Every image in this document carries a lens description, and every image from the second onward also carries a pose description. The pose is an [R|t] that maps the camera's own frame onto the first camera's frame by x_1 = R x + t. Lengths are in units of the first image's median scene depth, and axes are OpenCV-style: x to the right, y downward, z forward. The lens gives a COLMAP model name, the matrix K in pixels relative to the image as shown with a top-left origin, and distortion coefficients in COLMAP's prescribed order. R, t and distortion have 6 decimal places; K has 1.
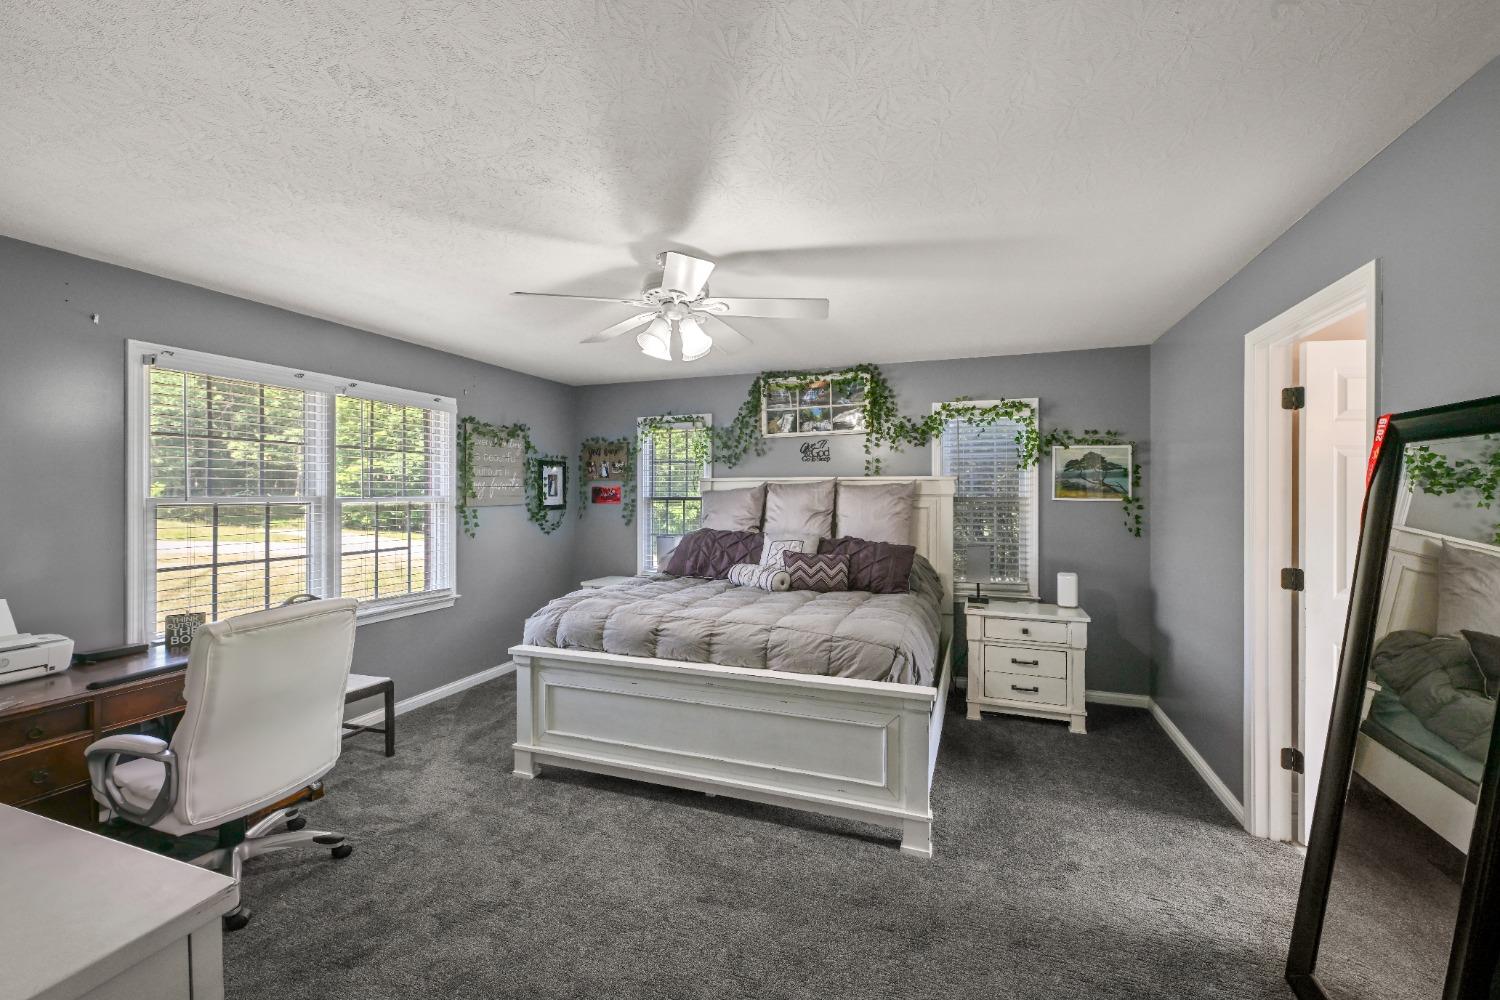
lens RADIAL K [[607.3, 0, 751.0], [0, 607.3, 497.0], [0, 0, 1]] dist [-0.000980, -0.000346]
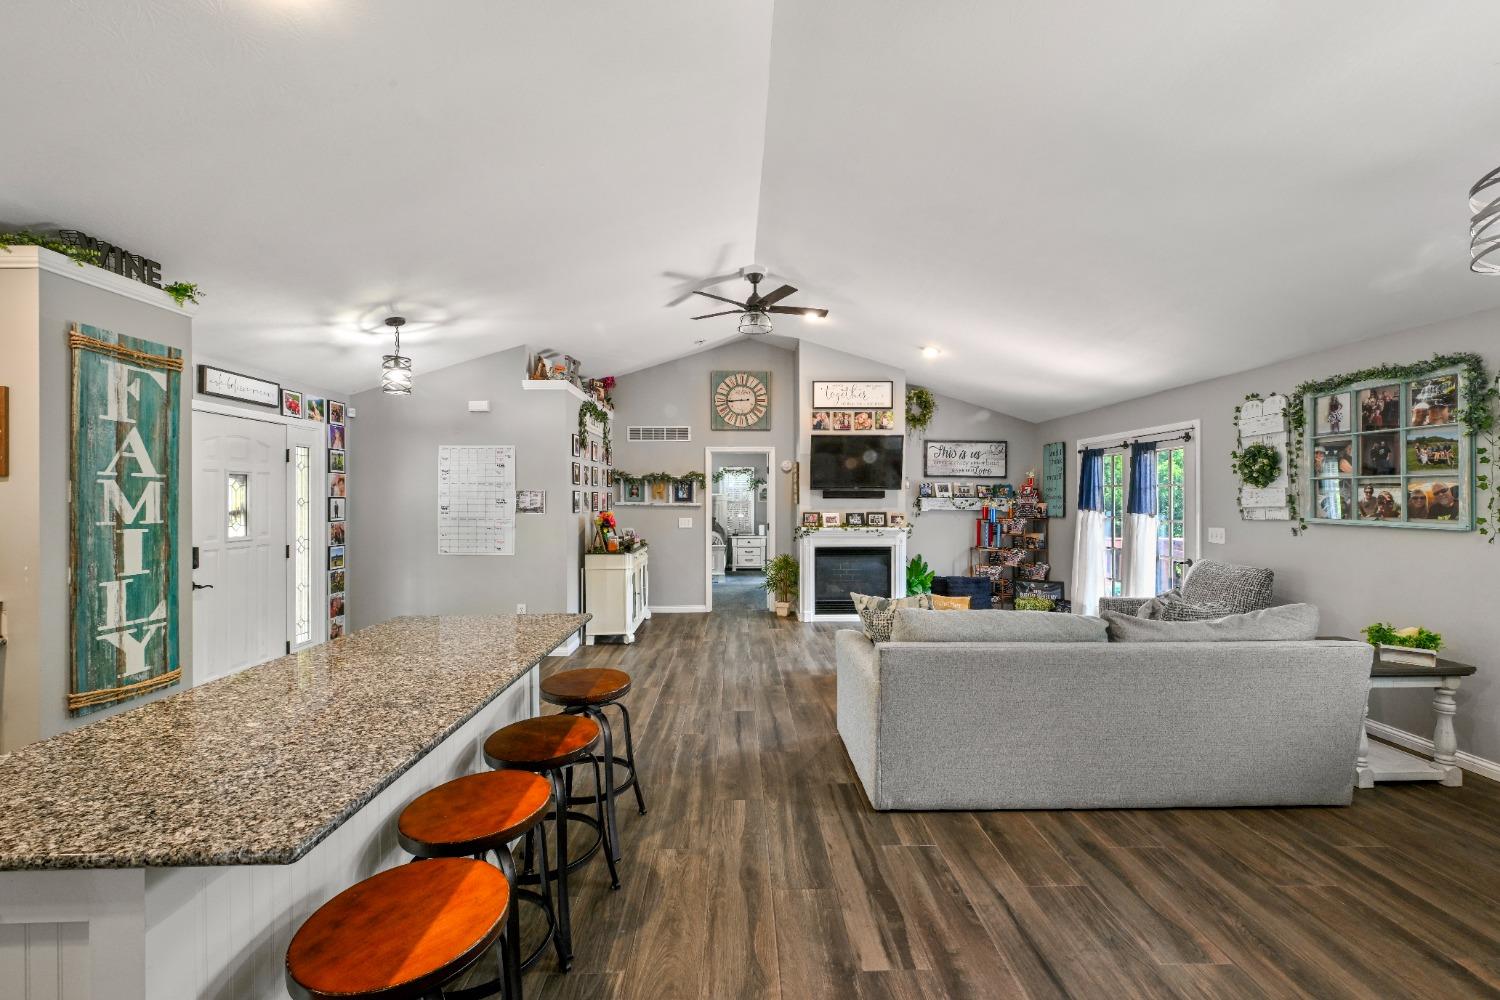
lens RADIAL K [[607.3, 0, 739.8], [0, 607.3, 493.4], [0, 0, 1]] dist [-0.000980, -0.000346]
pose [[0.932301, 0.000547, 0.361682, -0.685629], [0.002106, 0.999974, -0.006941, -0.014842], [-0.361677, 0.007233, 0.932276, -1.792667]]
